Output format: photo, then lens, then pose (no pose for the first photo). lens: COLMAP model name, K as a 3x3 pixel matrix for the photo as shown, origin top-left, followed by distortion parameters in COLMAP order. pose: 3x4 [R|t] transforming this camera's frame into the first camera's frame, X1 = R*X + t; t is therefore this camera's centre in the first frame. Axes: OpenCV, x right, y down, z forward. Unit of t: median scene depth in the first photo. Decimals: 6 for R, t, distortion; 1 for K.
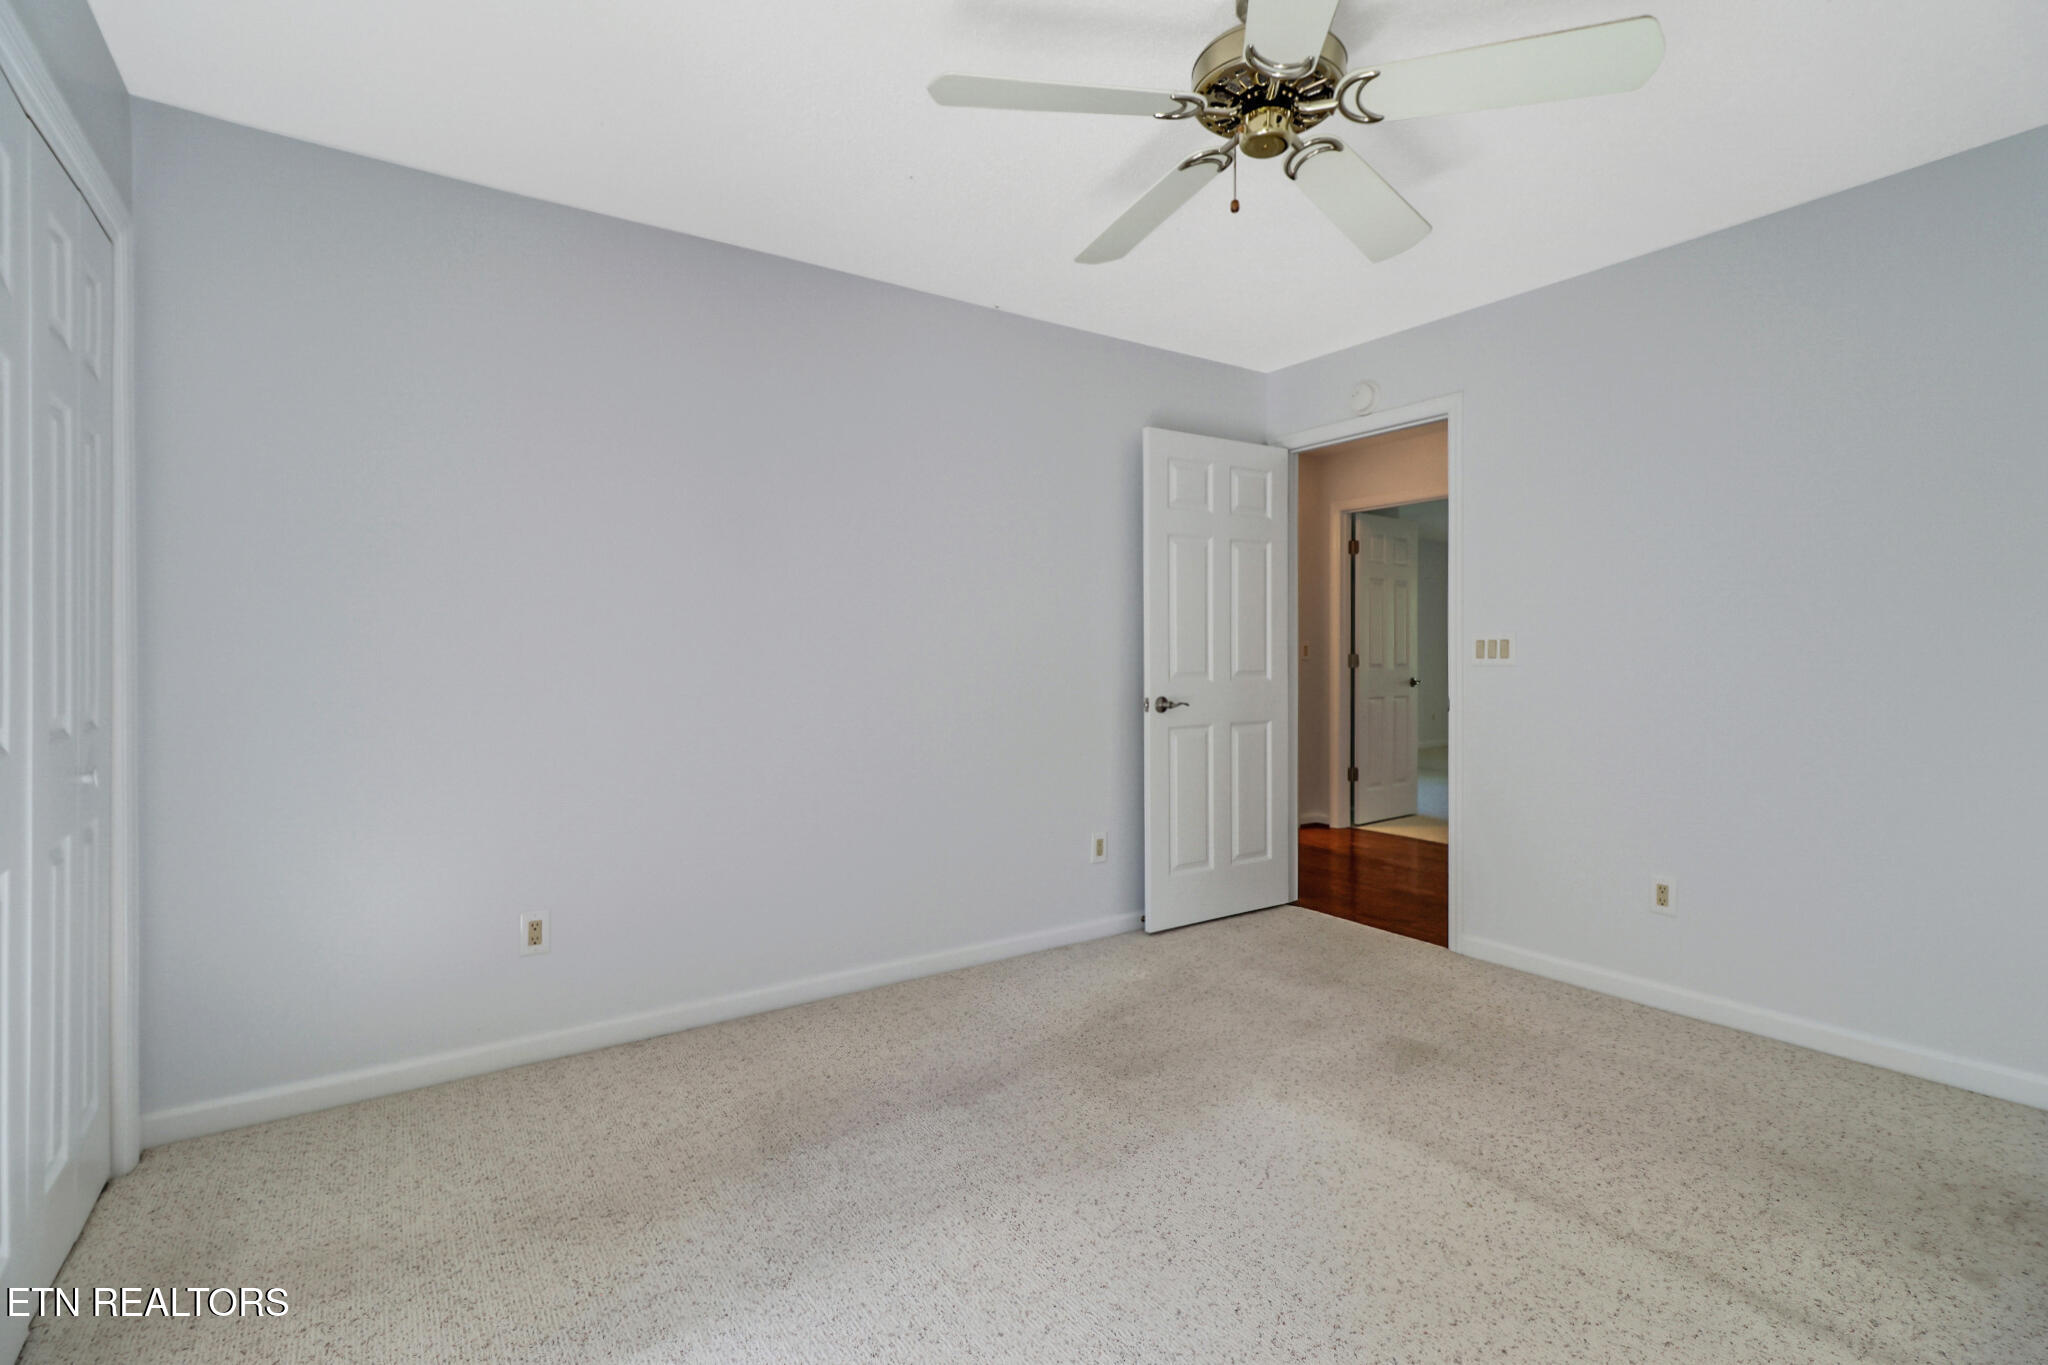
lens RADIAL K [[943.6, 0, 1027.6], [0, 943.6, 651.3], [0, 0, 1]] dist [-0.001702, -0.009131]
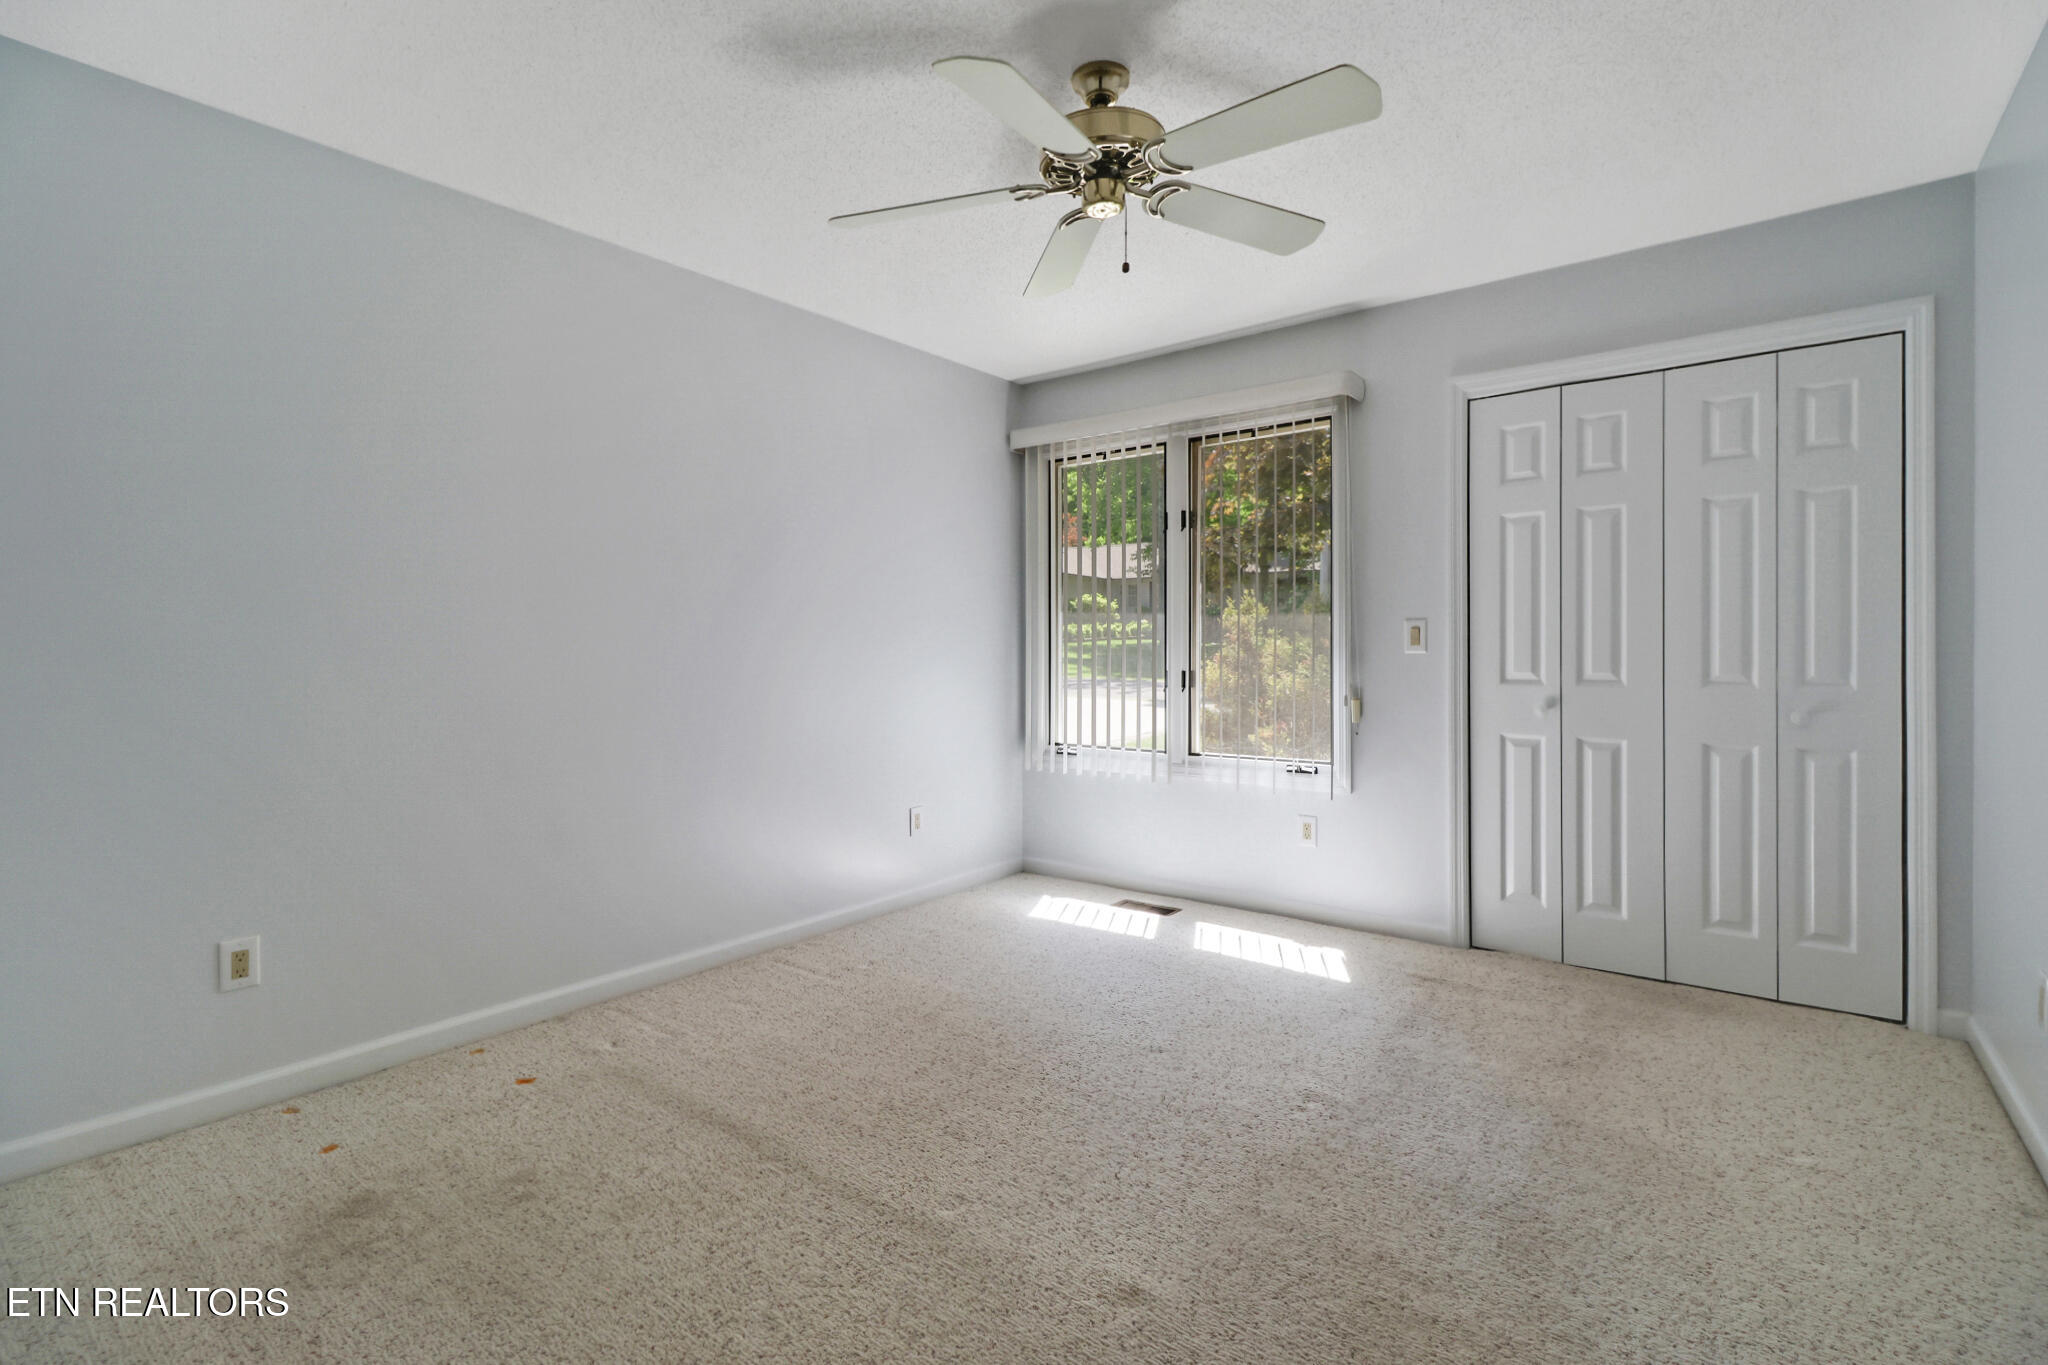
lens RADIAL K [[943.6, 0, 1027.6], [0, 943.6, 651.3], [0, 0, 1]] dist [-0.001702, -0.009131]
pose [[-0.948546, 0.008200, -0.316534, 0.676893], [0.008770, 0.999961, -0.000375, 0.015683], [0.316519, -0.003132, -0.948581, 1.988344]]
